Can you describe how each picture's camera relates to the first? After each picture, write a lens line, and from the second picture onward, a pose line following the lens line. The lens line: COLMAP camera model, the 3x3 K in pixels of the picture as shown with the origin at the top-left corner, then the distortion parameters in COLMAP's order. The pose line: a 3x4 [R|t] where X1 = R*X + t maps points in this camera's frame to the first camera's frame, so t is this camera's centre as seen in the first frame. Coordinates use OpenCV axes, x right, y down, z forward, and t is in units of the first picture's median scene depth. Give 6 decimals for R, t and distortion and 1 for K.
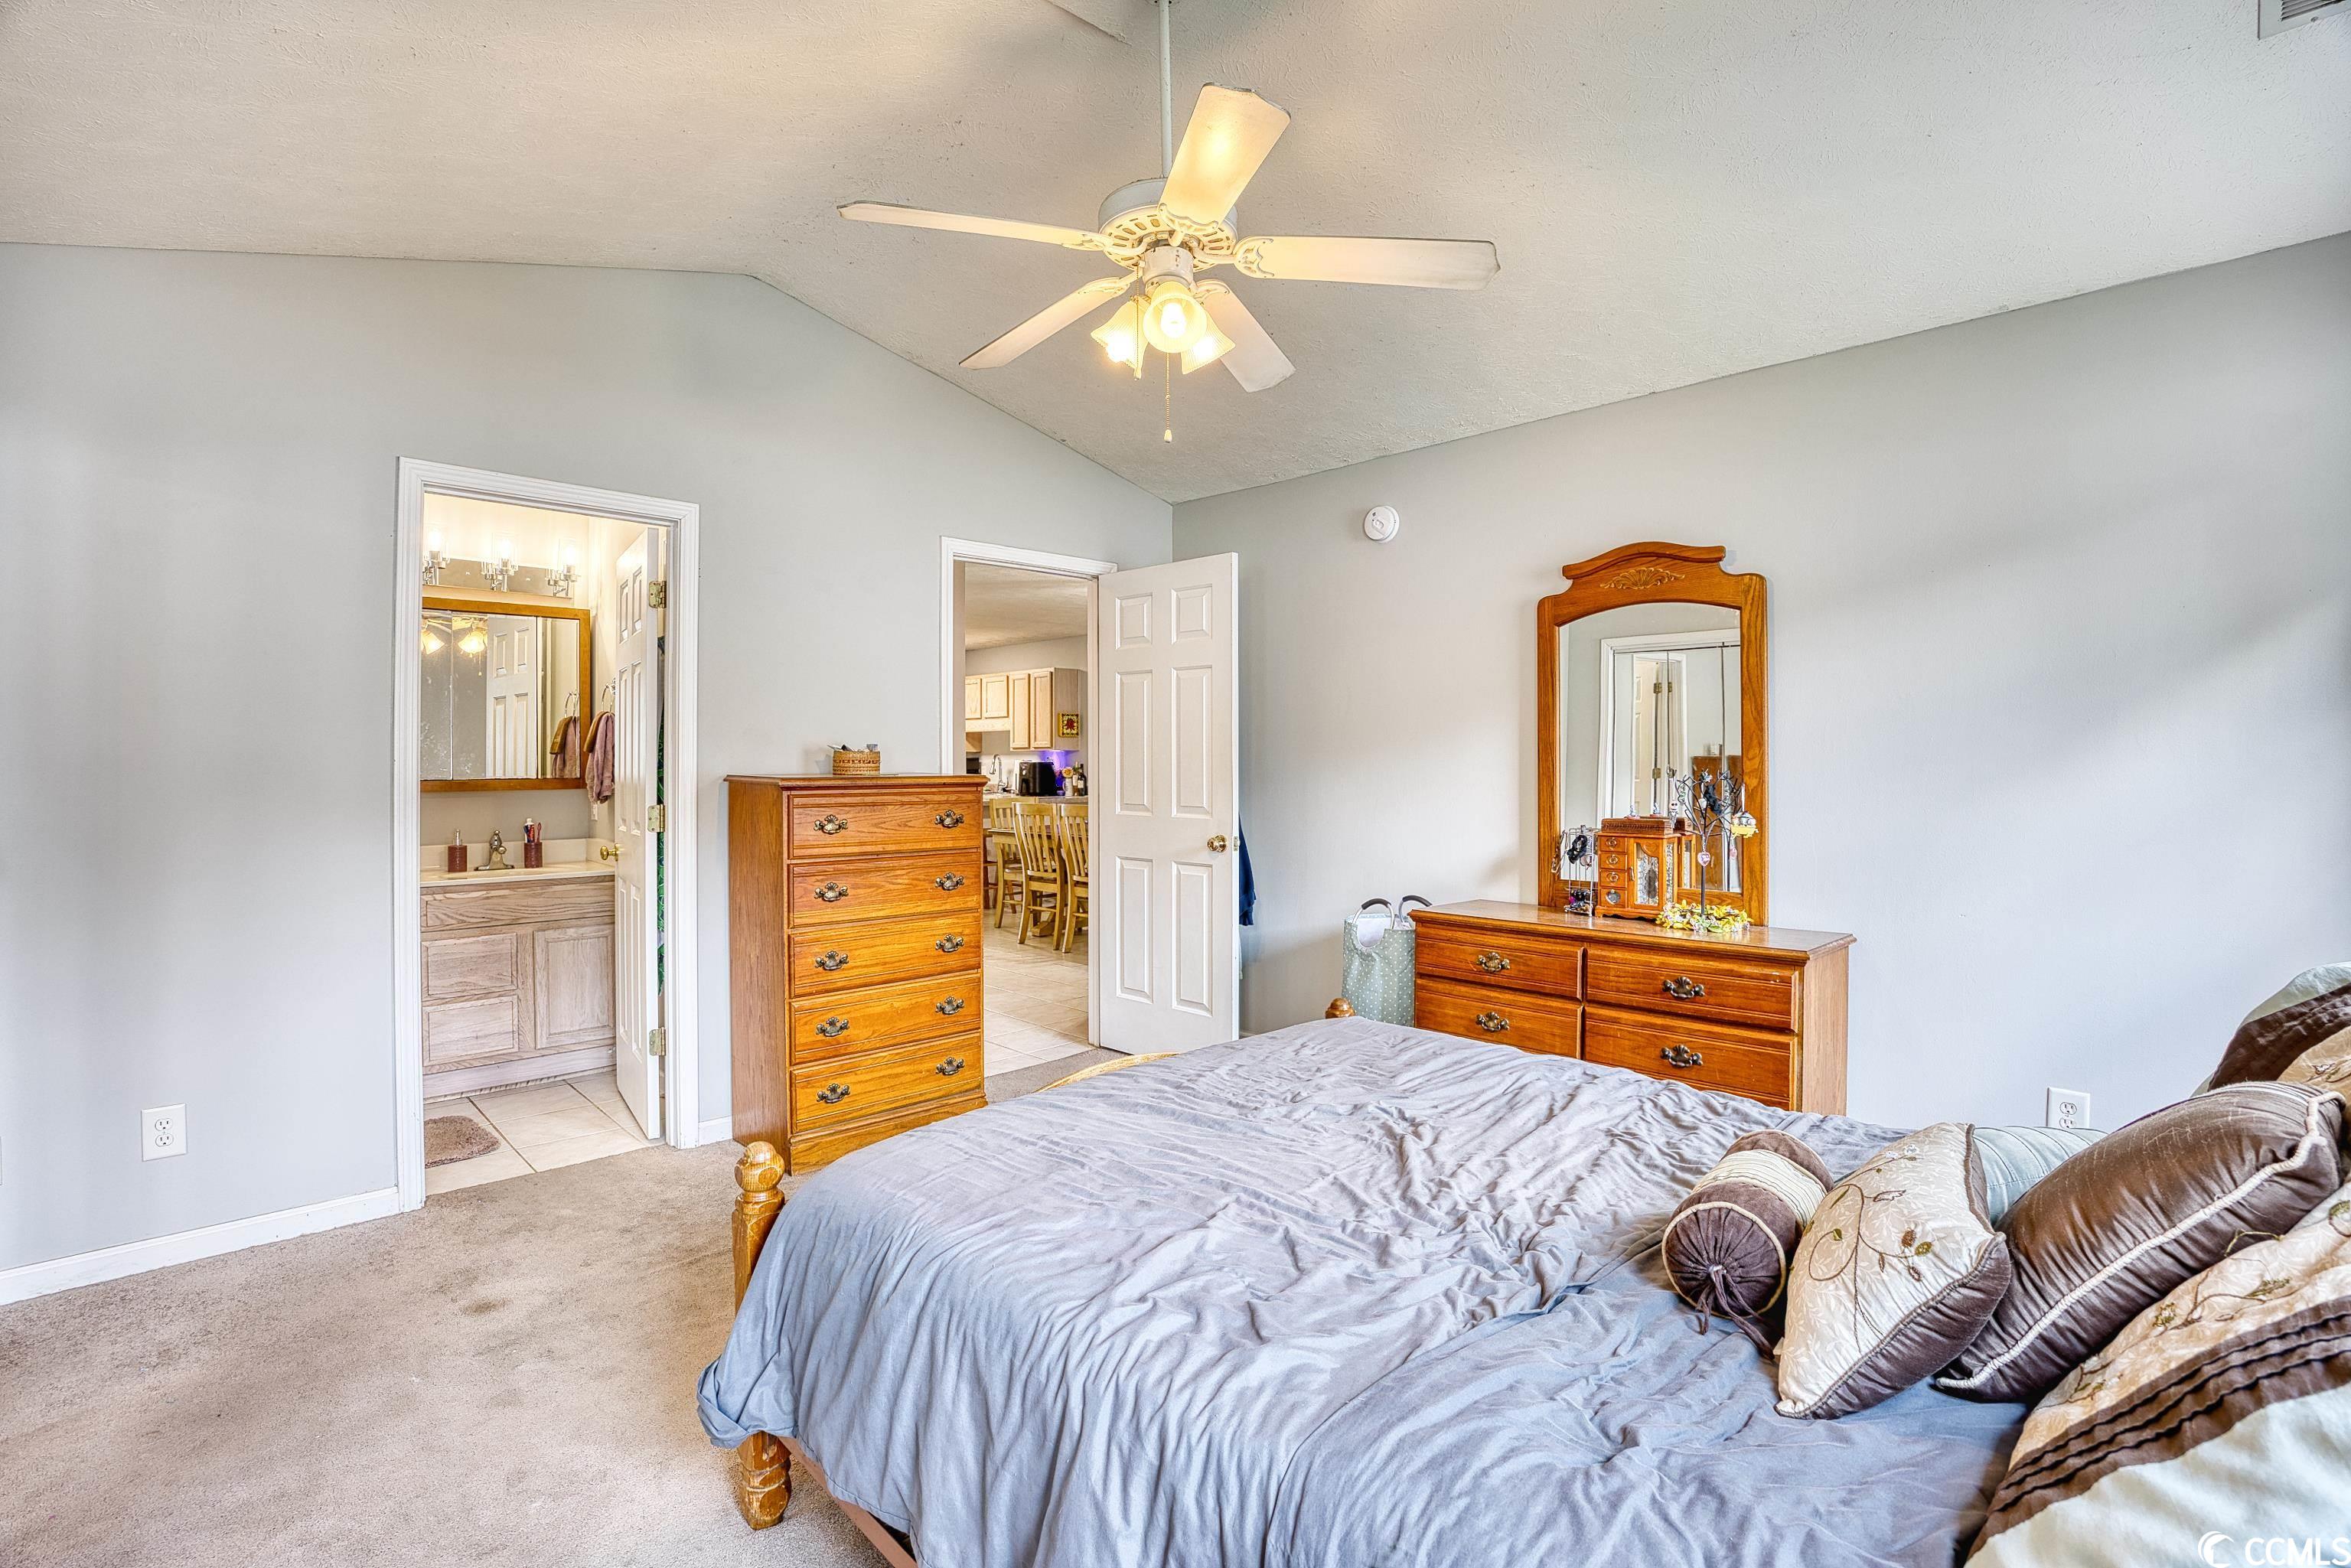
lens RADIAL K [[1096.6, 0, 1165.7], [0, 1096.6, 771.6], [0, 0, 1]] dist [-0.046962, 0.000584]
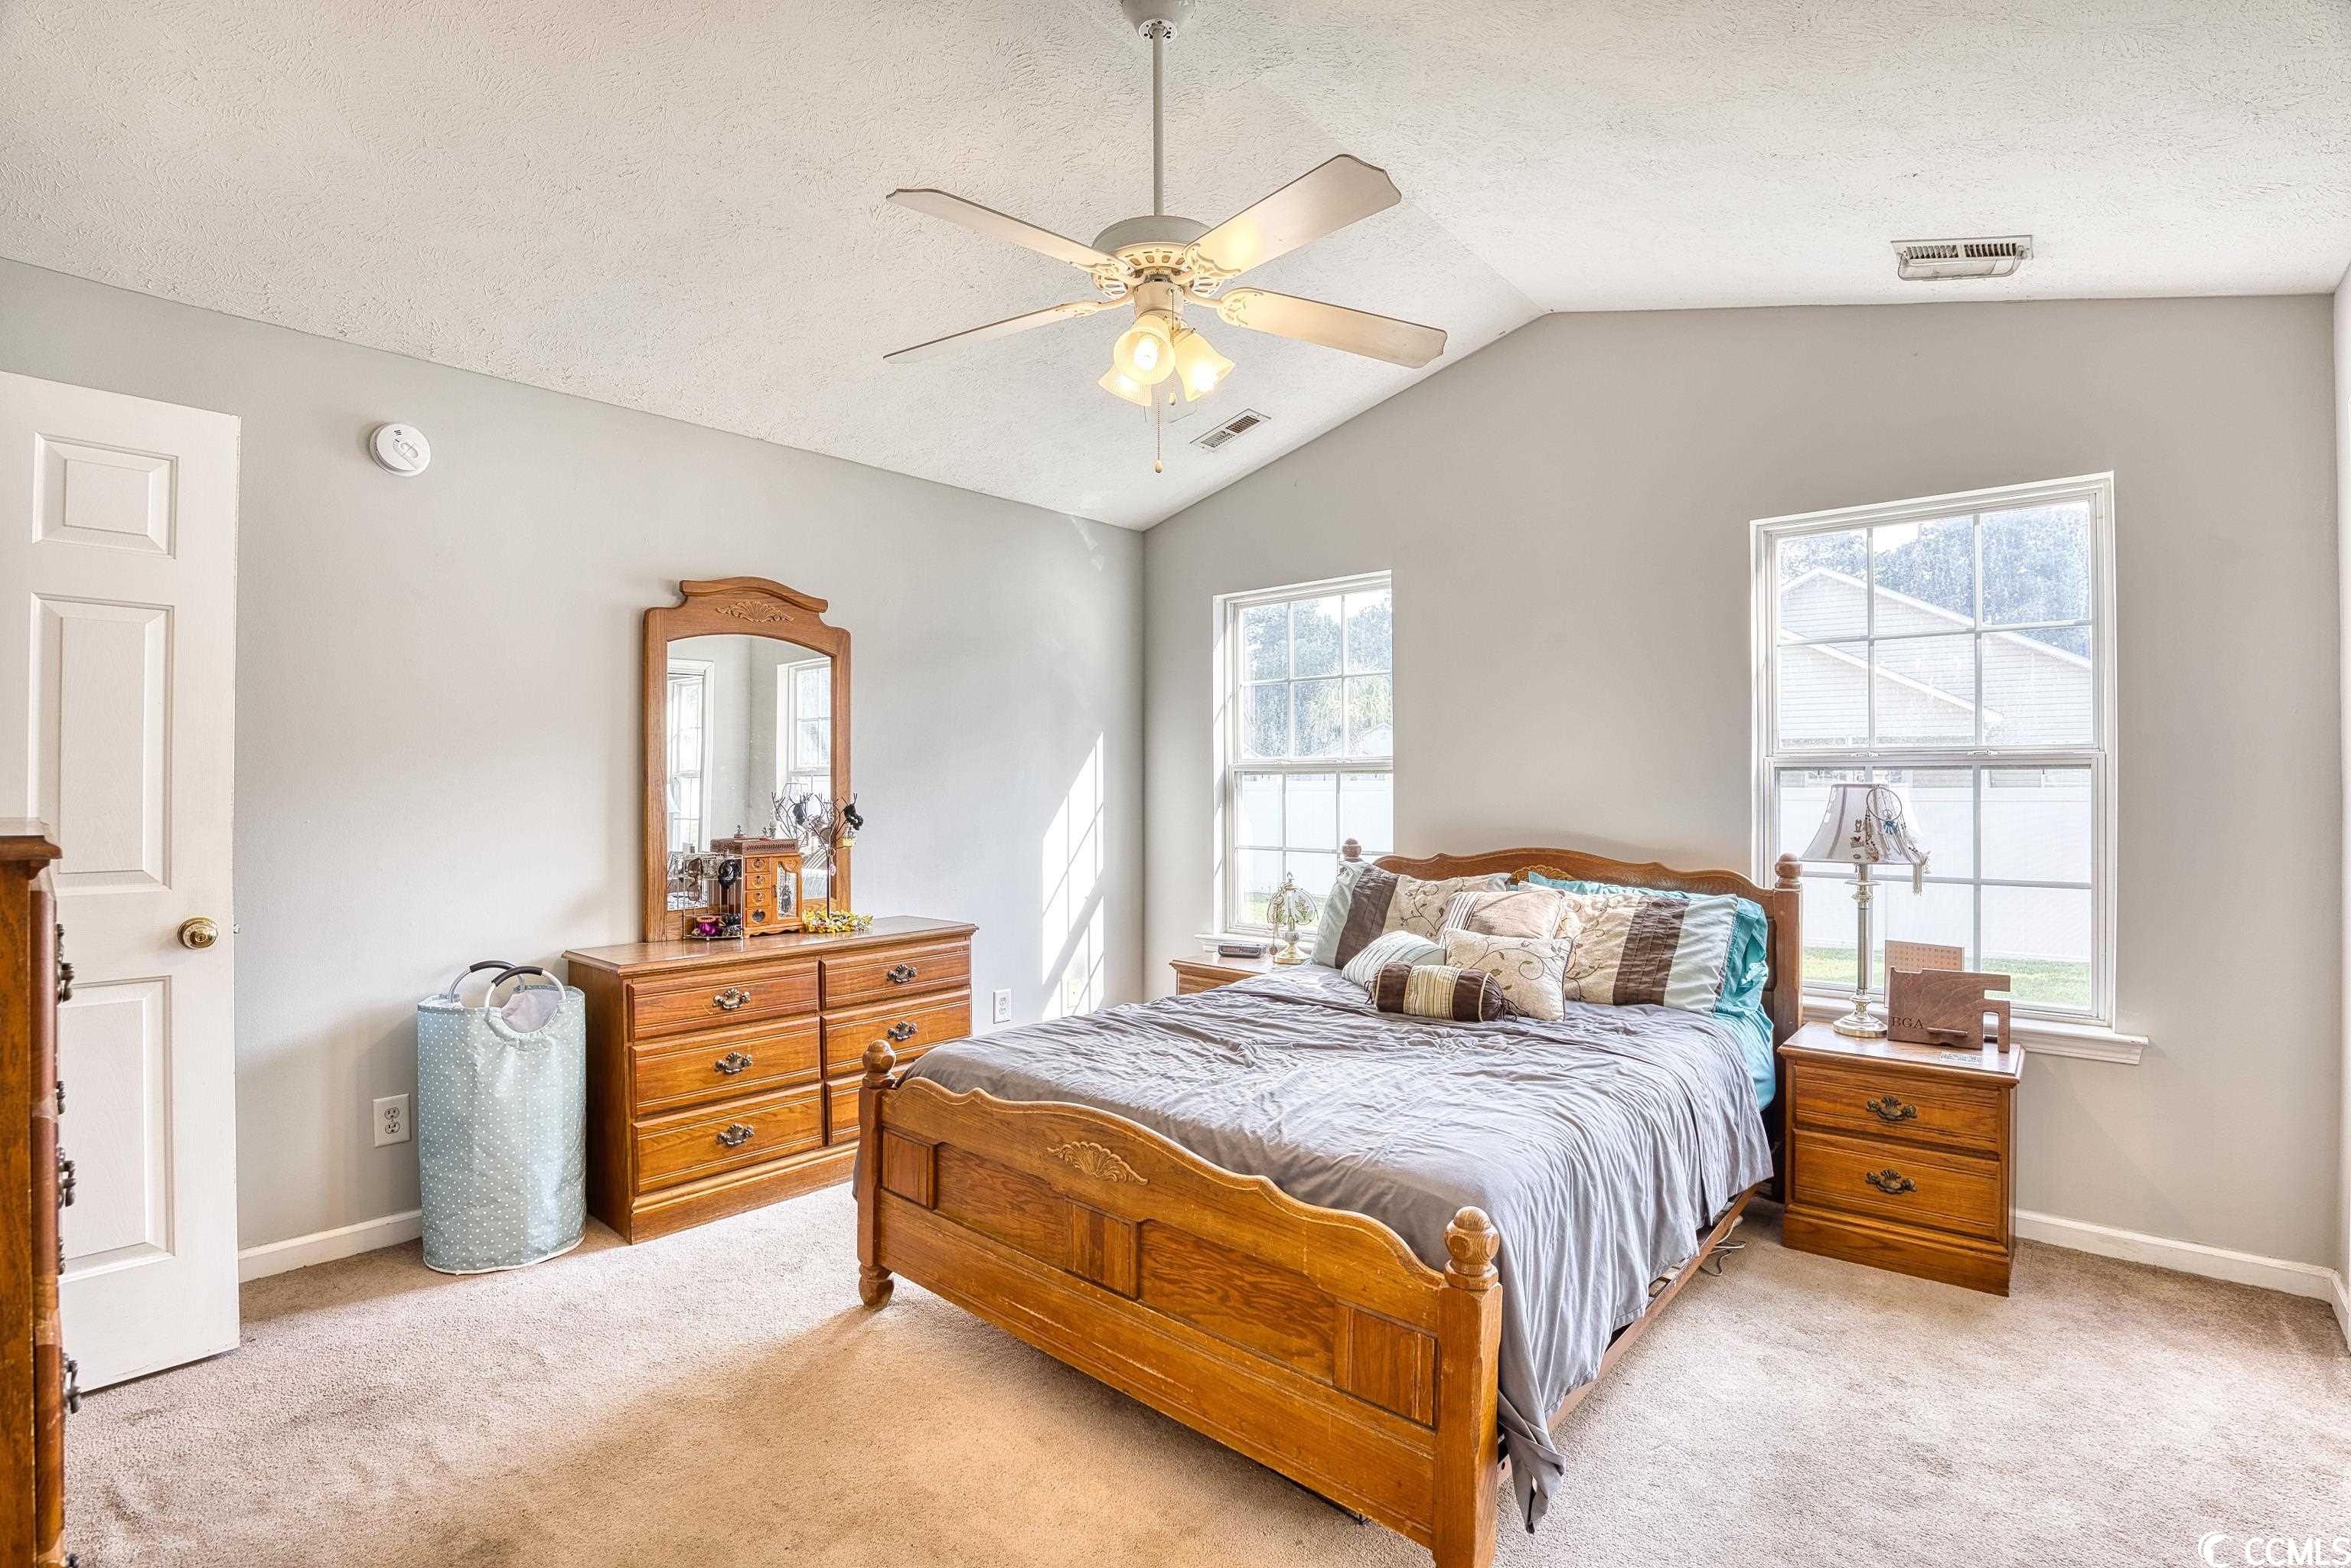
lens RADIAL K [[1112.4, 0, 1175.5], [0, 1112.4, 784.0], [0, 0, 1]] dist [0.000164, 0.000199]
pose [[-0.073863, 0.003070, 0.997264, -0.683678], [0.007467, 0.999969, -0.002525, -0.005152], [-0.997240, 0.007260, -0.073884, 0.689504]]
